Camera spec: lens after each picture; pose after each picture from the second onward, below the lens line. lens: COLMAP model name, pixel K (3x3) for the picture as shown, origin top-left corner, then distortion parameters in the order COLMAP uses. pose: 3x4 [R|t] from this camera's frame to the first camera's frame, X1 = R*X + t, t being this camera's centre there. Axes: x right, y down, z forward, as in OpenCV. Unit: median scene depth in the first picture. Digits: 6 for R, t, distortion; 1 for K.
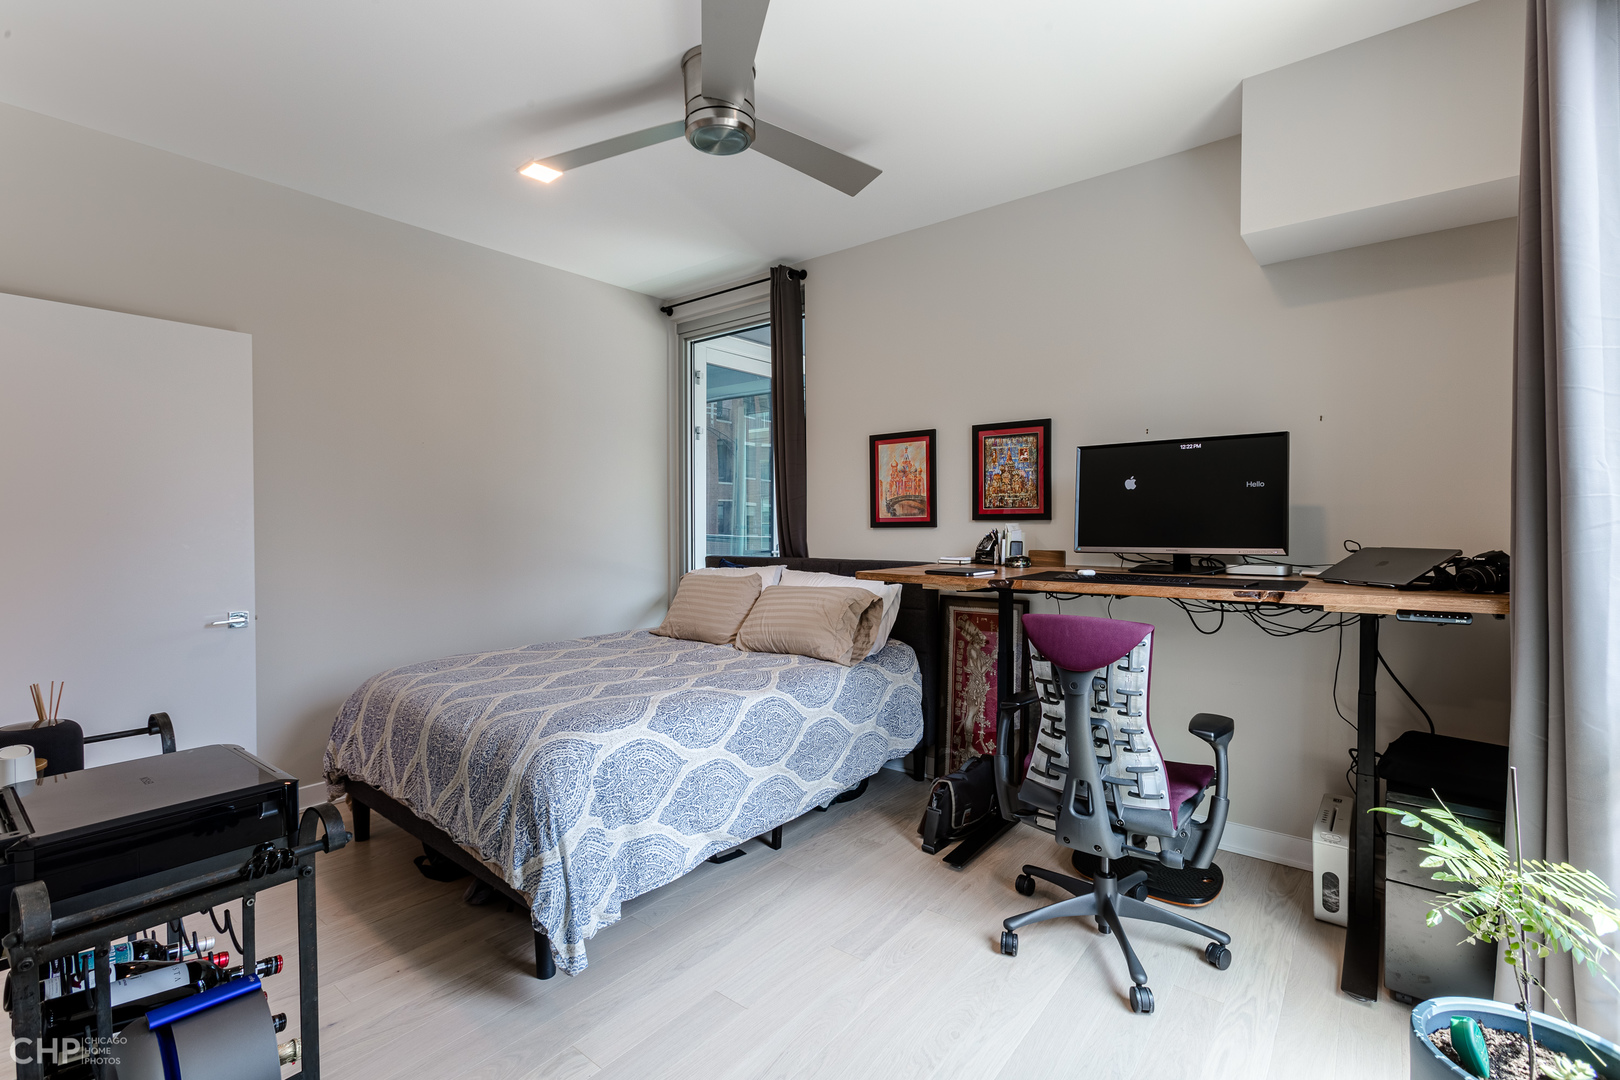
lens RADIAL K [[724.7, 0, 807.7], [0, 724.7, 533.5], [0, 0, 1]] dist [-0.023221, 0.014433]
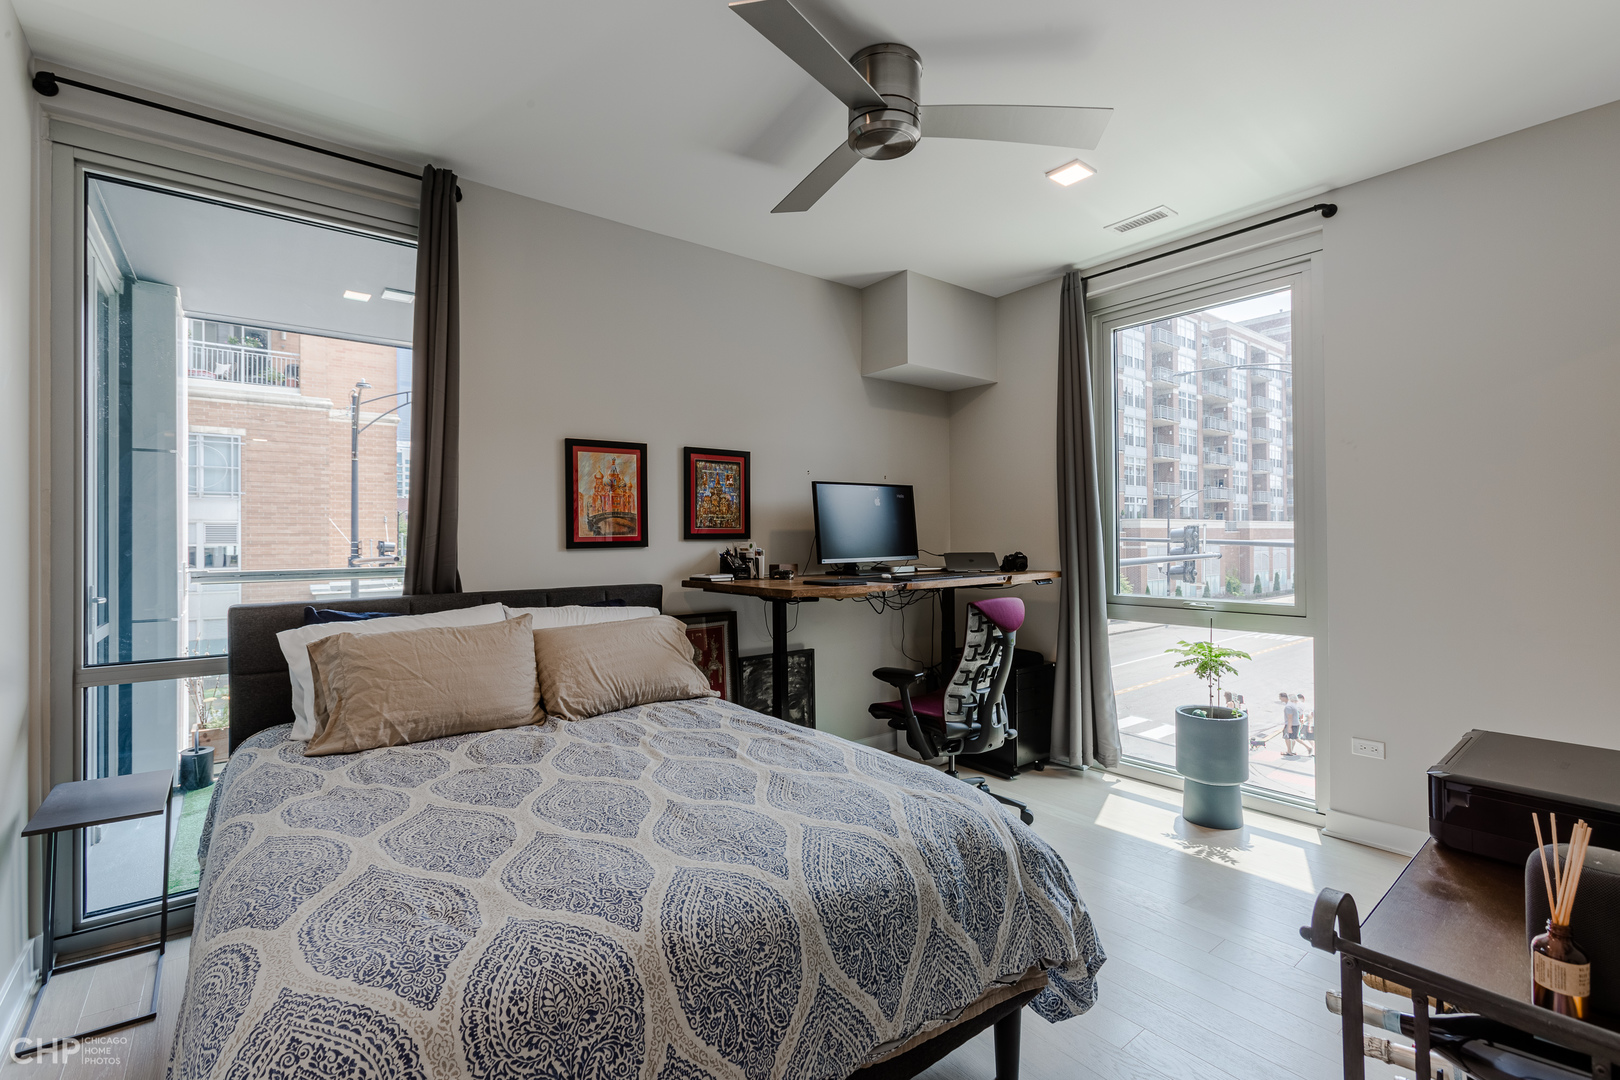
lens RADIAL K [[724.7, 0, 807.7], [0, 724.7, 533.5], [0, 0, 1]] dist [-0.023221, 0.014433]
pose [[0.227641, 0.004274, 0.973736, -0.702278], [0.019657, 0.999766, -0.008984, -0.013617], [-0.973547, 0.021186, 0.227504, 0.579498]]
